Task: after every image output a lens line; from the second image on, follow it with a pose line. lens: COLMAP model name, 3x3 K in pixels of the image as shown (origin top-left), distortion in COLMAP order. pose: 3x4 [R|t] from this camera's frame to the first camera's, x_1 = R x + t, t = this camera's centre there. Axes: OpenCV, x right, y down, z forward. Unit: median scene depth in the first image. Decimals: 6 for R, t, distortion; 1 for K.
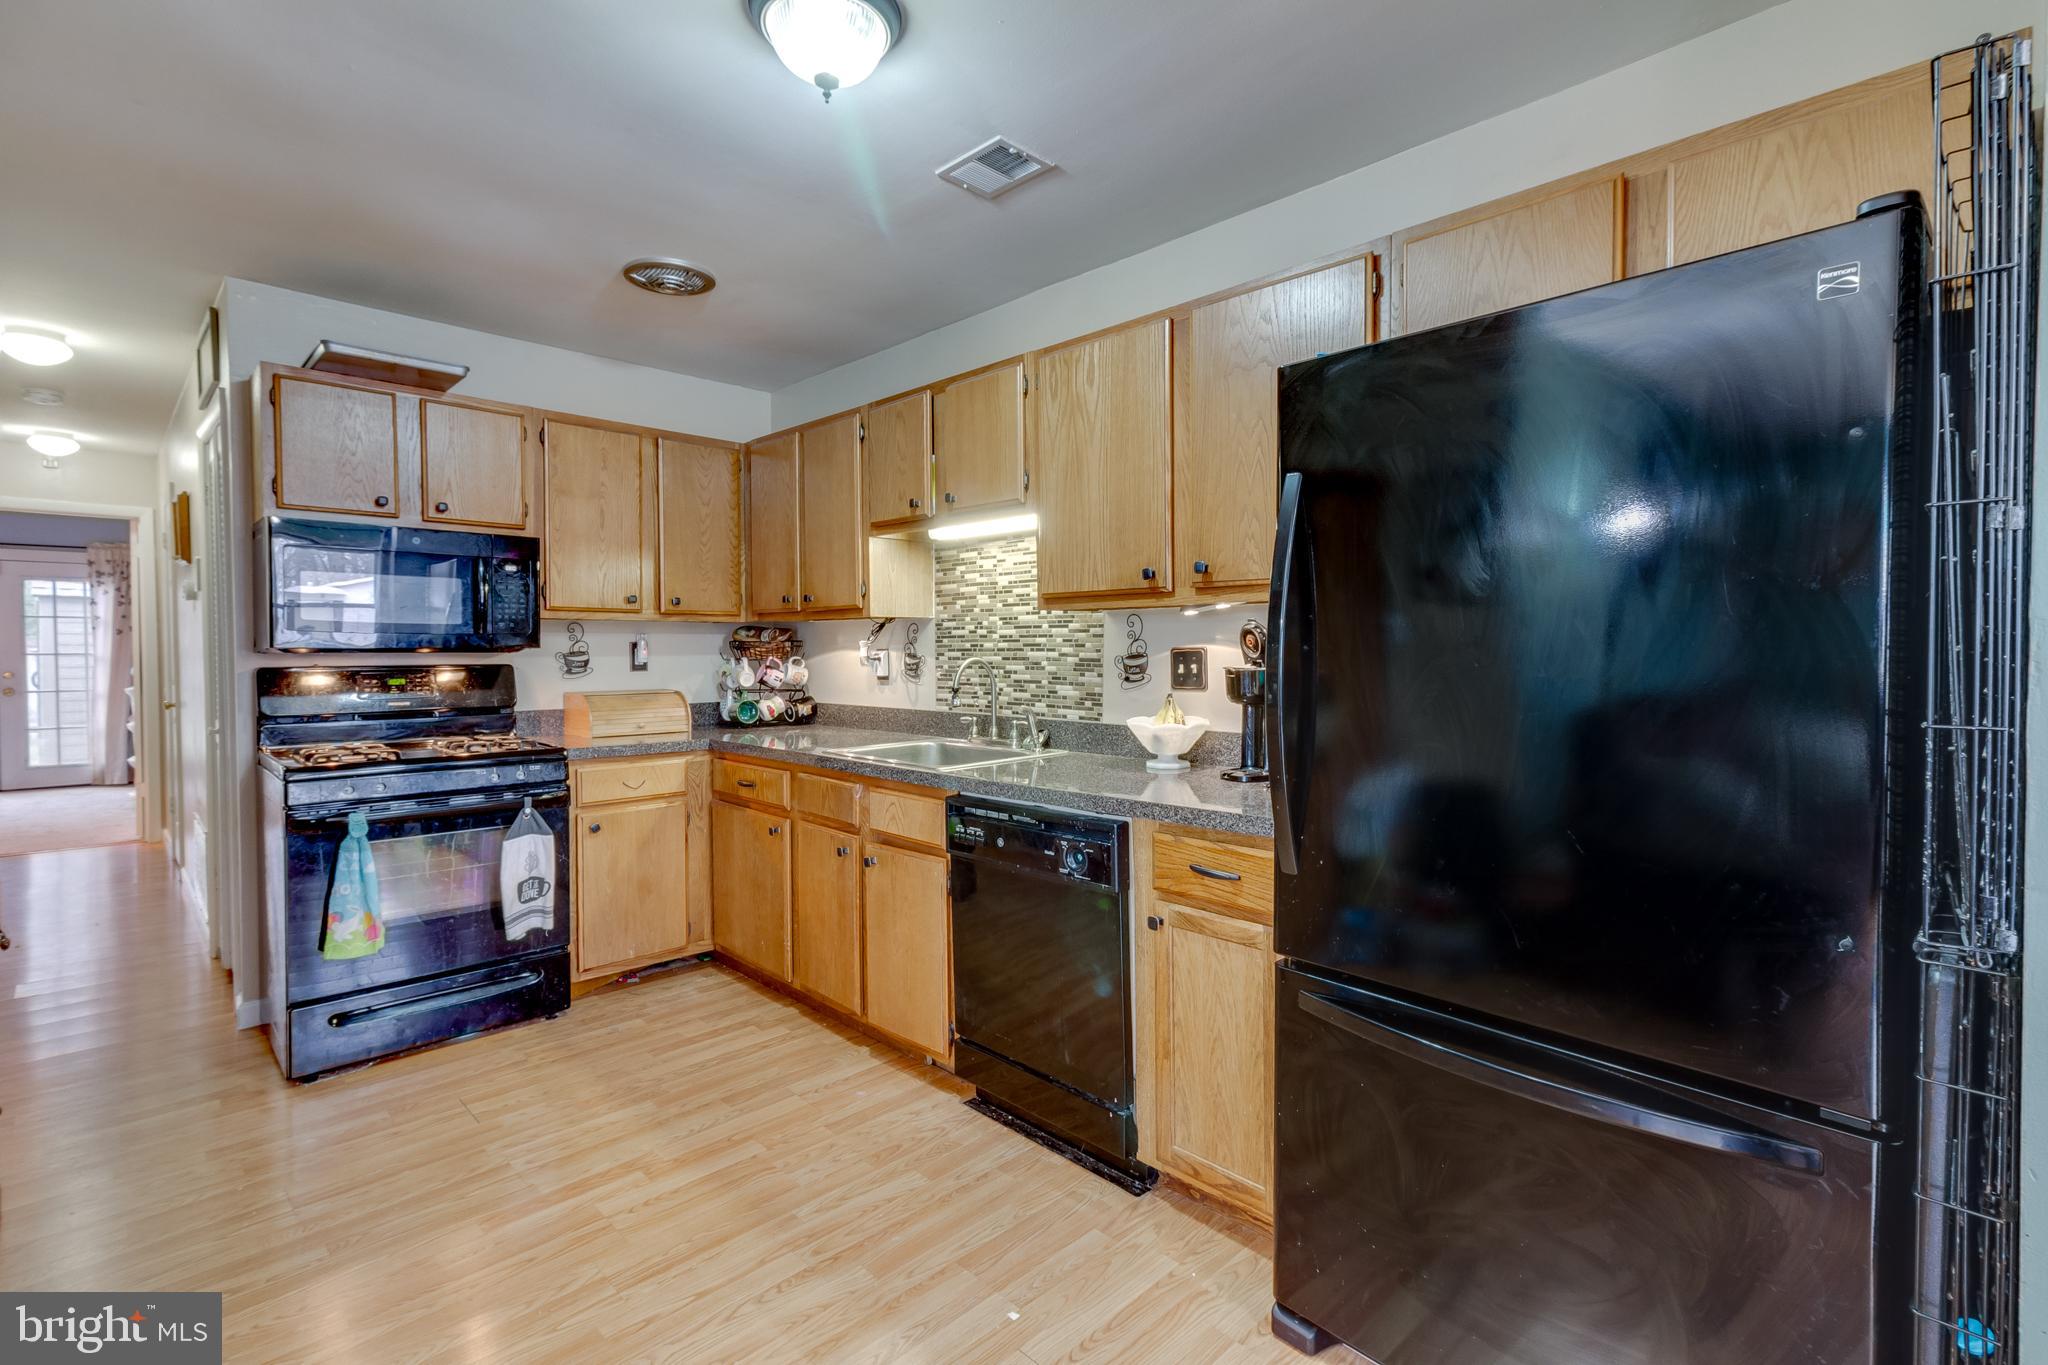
lens RADIAL K [[941.1, 0, 1020.6], [0, 941.1, 663.2], [0, 0, 1]] dist [0.013536, -0.000083]
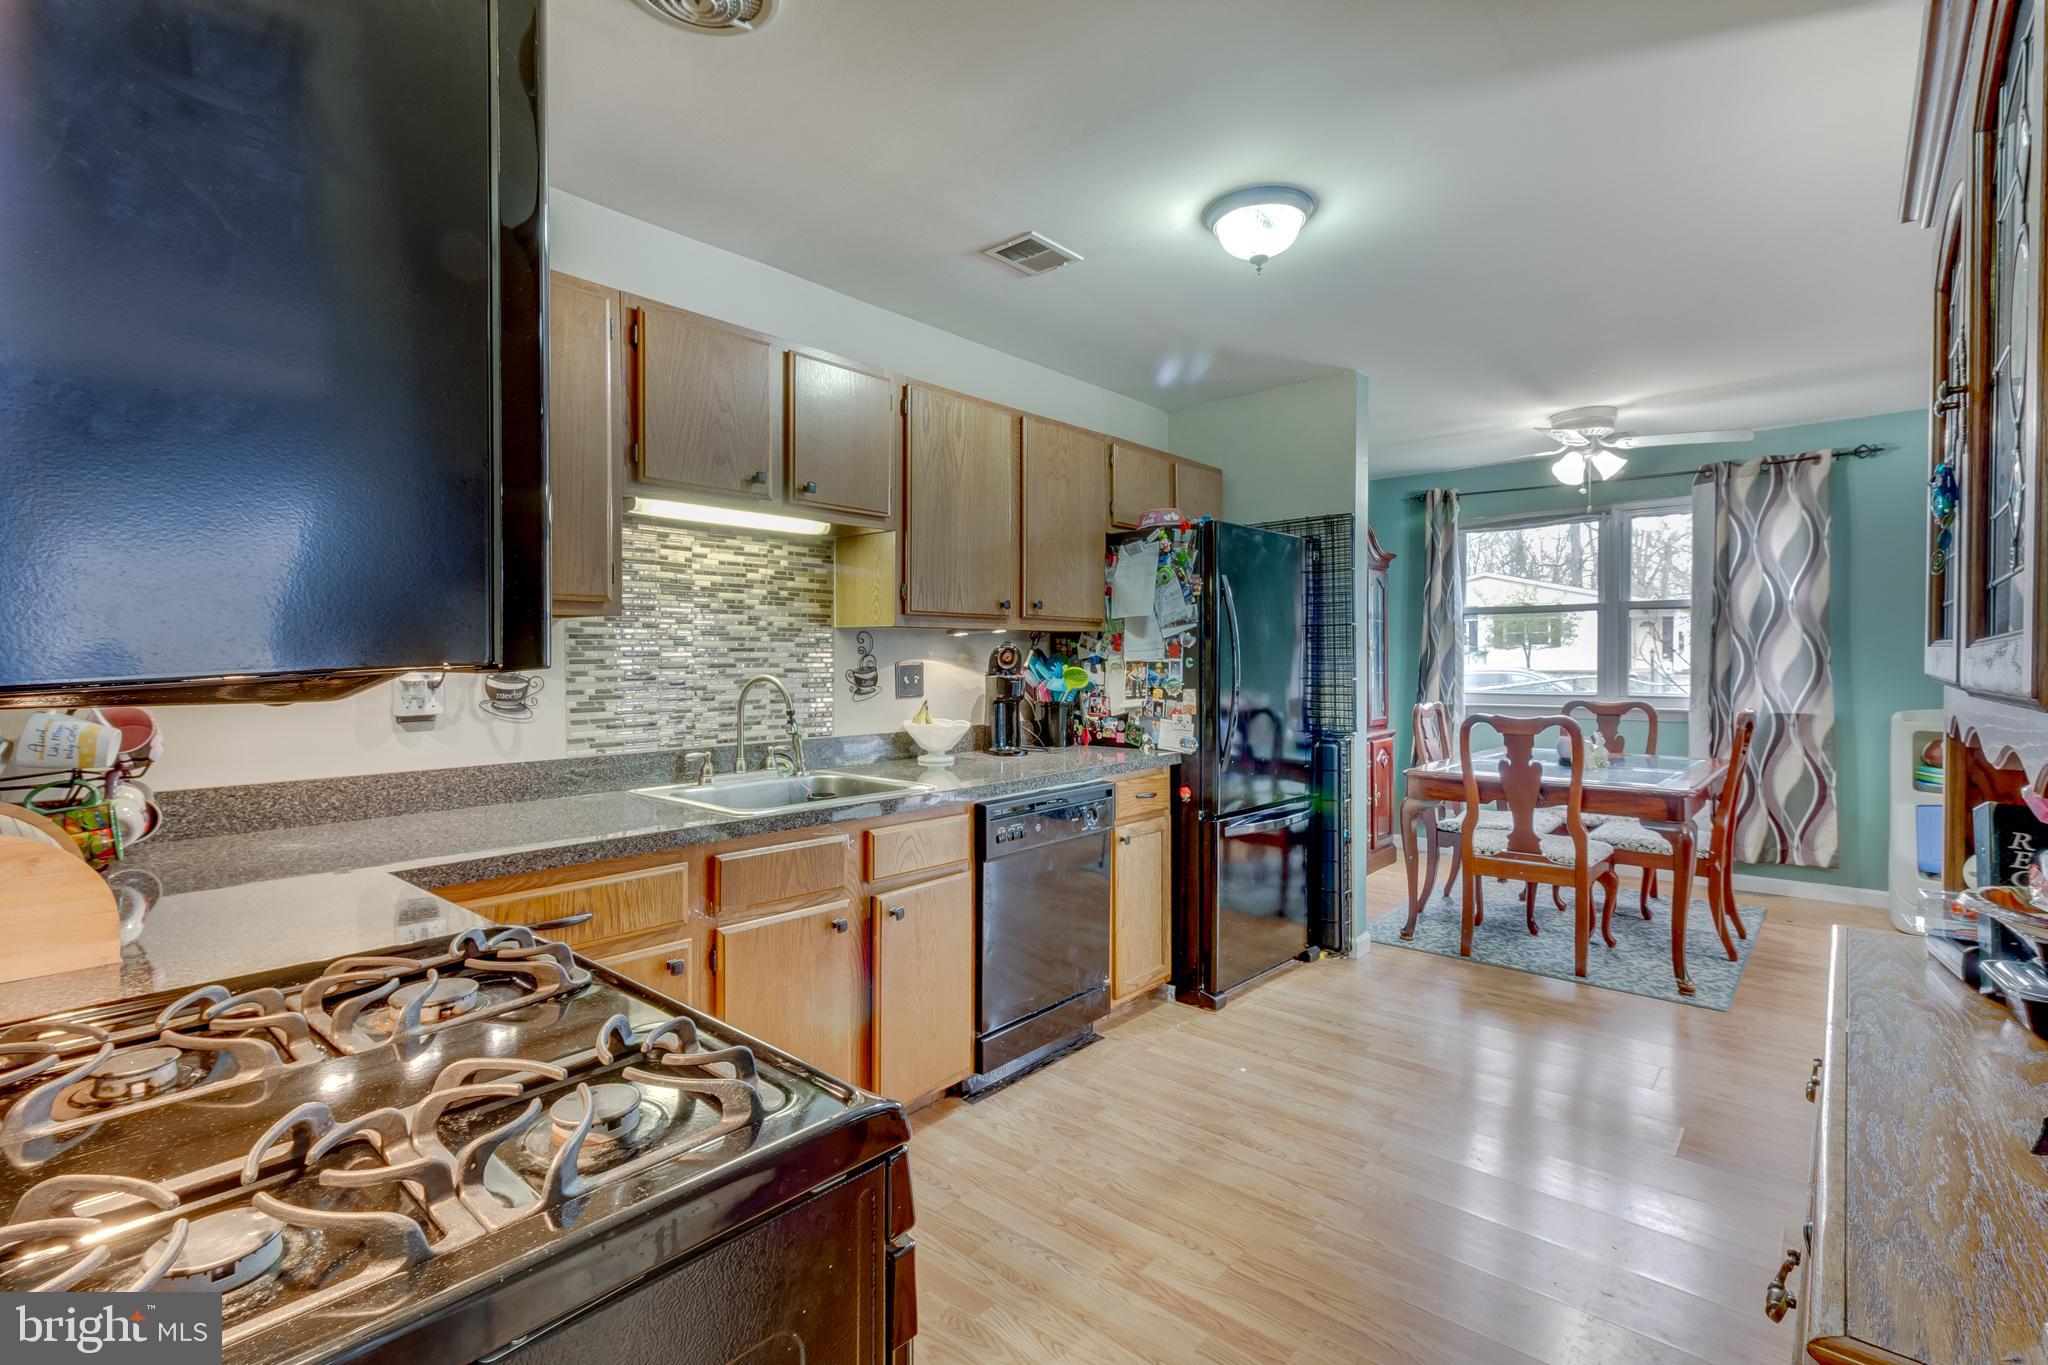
lens RADIAL K [[941.1, 0, 1020.6], [0, 941.1, 663.2], [0, 0, 1]] dist [0.013536, -0.000083]
pose [[-0.068888, -0.002947, 0.997620, -0.887365], [0.019258, 0.999805, 0.004283, -0.015268], [-0.997439, 0.019507, -0.068818, 0.819511]]
